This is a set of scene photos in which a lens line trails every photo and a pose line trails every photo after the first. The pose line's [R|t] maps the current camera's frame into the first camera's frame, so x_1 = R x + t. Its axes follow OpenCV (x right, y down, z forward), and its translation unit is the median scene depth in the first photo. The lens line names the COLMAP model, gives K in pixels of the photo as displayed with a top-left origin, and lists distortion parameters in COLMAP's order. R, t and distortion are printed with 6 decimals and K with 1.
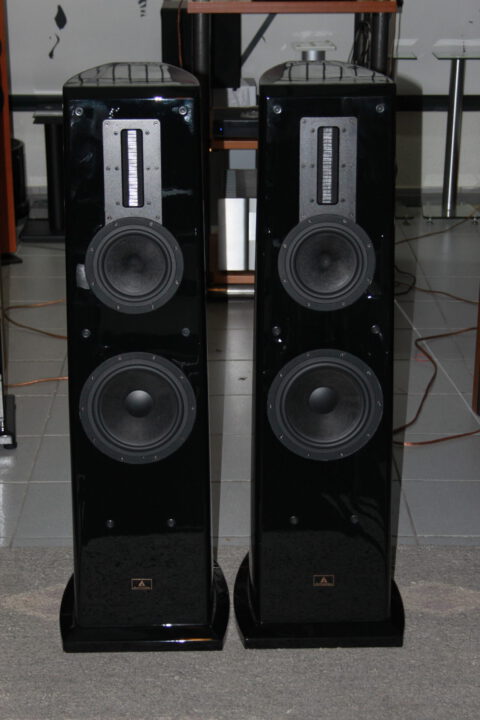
lens RADIAL K [[1503.9, 0, 236.3], [0, 1503.9, 361.6], [0, 0, 1]] dist [0.087491, 0.000000]
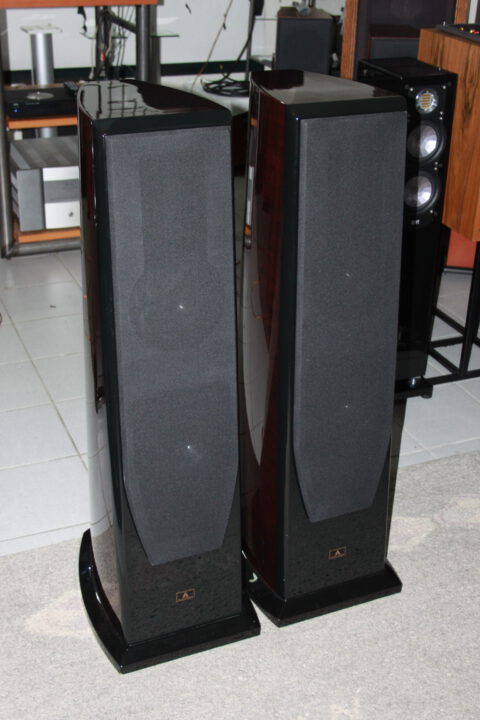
lens RADIAL K [[980.9, 0, 238.7], [0, 980.9, 361.6], [0, 0, 1]] dist [-0.014409, 0.000000]
pose [[0.923970, -0.149102, 0.352206, -0.241018], [0.097707, 0.982344, 0.159539, -0.114837], [-0.369775, -0.112996, 0.922225, 0.374794]]
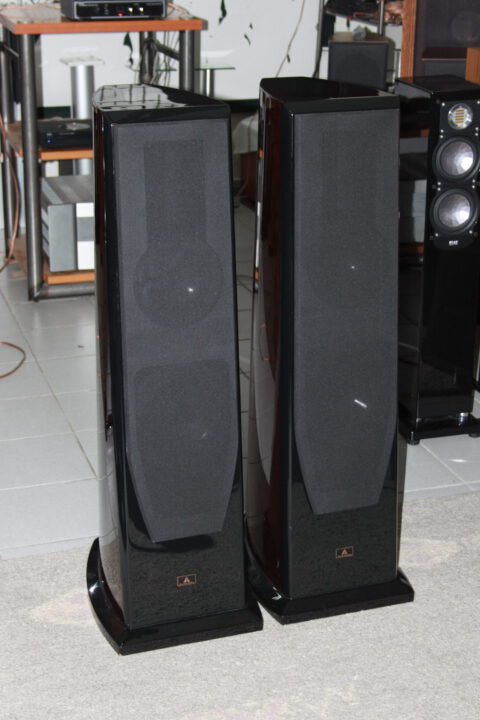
lens RADIAL K [[1287.3, 0, 239.6], [0, 1287.3, 357.5], [0, 0, 1]] dist [0.056231, 0.000000]
pose [[0.952067, -0.096429, 0.290293, -0.271780], [0.089448, 0.995295, 0.037254, -0.037574], [-0.292519, -0.009502, 0.956213, 0.125255]]
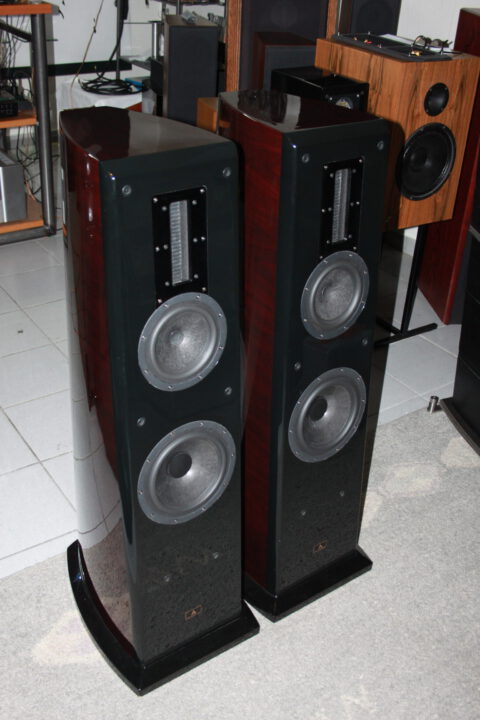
lens RADIAL K [[797.4, 0, 237.9], [0, 797.4, 361.6], [0, 0, 1]] dist [-0.051745, 0.000000]
pose [[0.826676, -0.250278, 0.503952, -0.274632], [0.132410, 0.957008, 0.258076, -0.164987], [-0.546877, -0.146617, 0.824275, 0.534900]]
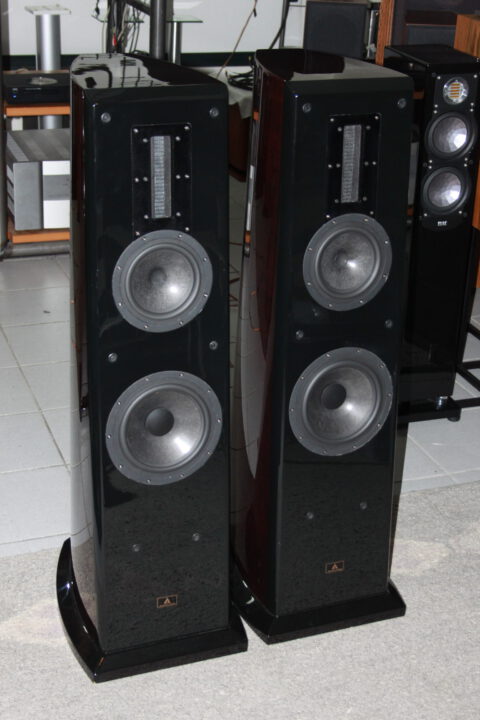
lens RADIAL K [[1171.5, 0, 241.6], [0, 1171.5, 363.2], [0, 0, 1]] dist [0.030504, 0.000000]
pose [[0.938400, -0.102513, 0.329996, -0.249473], [0.068930, 0.991321, 0.111939, -0.085758], [-0.338607, -0.082297, 0.937322, 0.282135]]
